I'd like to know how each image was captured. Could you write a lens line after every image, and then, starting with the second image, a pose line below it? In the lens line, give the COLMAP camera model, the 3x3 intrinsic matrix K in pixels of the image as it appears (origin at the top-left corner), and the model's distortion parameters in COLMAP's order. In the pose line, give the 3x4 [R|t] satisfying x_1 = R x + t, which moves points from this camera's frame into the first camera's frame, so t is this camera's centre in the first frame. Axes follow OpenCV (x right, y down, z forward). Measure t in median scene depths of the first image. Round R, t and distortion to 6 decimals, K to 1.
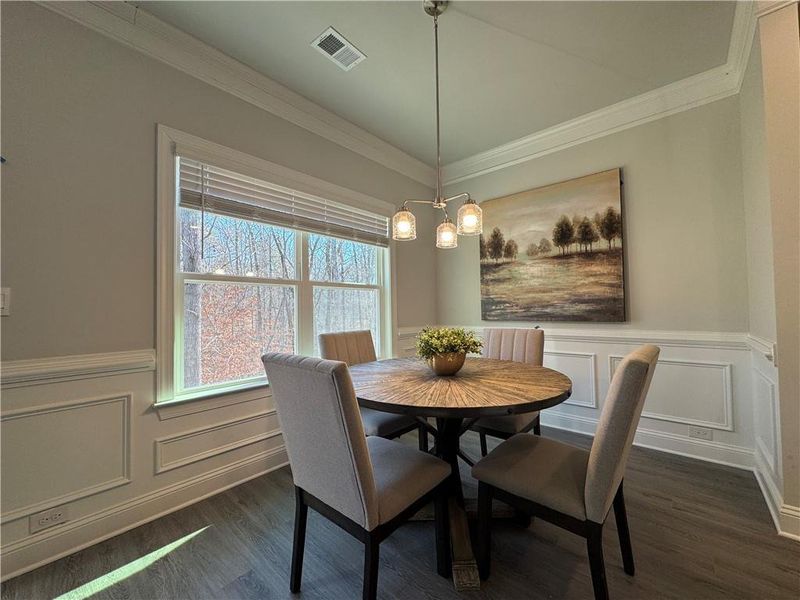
lens RADIAL K [[319.5, 0, 400.0], [0, 319.5, 300.0], [0, 0, 1]] dist [-0.000460, 0.000137]
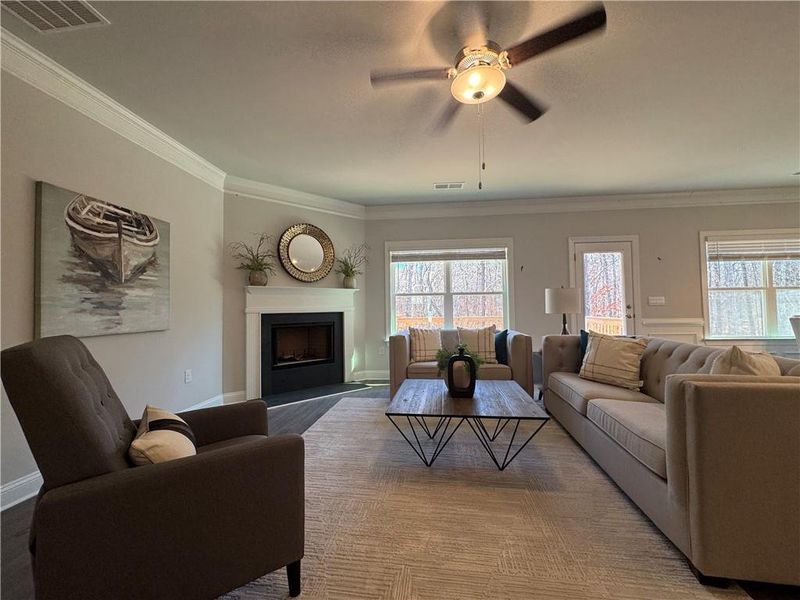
lens RADIAL K [[319.5, 0, 400.0], [0, 319.5, 300.0], [0, 0, 1]] dist [-0.000460, 0.000137]
pose [[0.594260, -0.013080, -0.804166, -0.125766], [0.025434, 0.999673, 0.002536, -0.061981], [0.803871, -0.021960, 0.594399, -2.451150]]
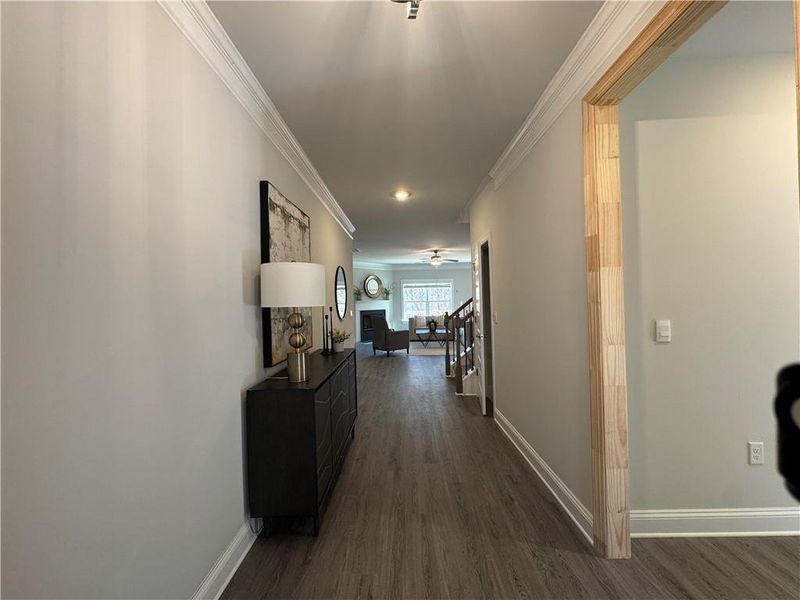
lens RADIAL K [[319.5, 0, 400.0], [0, 319.5, 300.0], [0, 0, 1]] dist [-0.000460, 0.000137]
pose [[0.661732, -0.002043, -0.749737, 2.469287], [0.030922, 0.999220, 0.024570, -0.307130], [0.749102, -0.039442, 0.661279, -5.253284]]
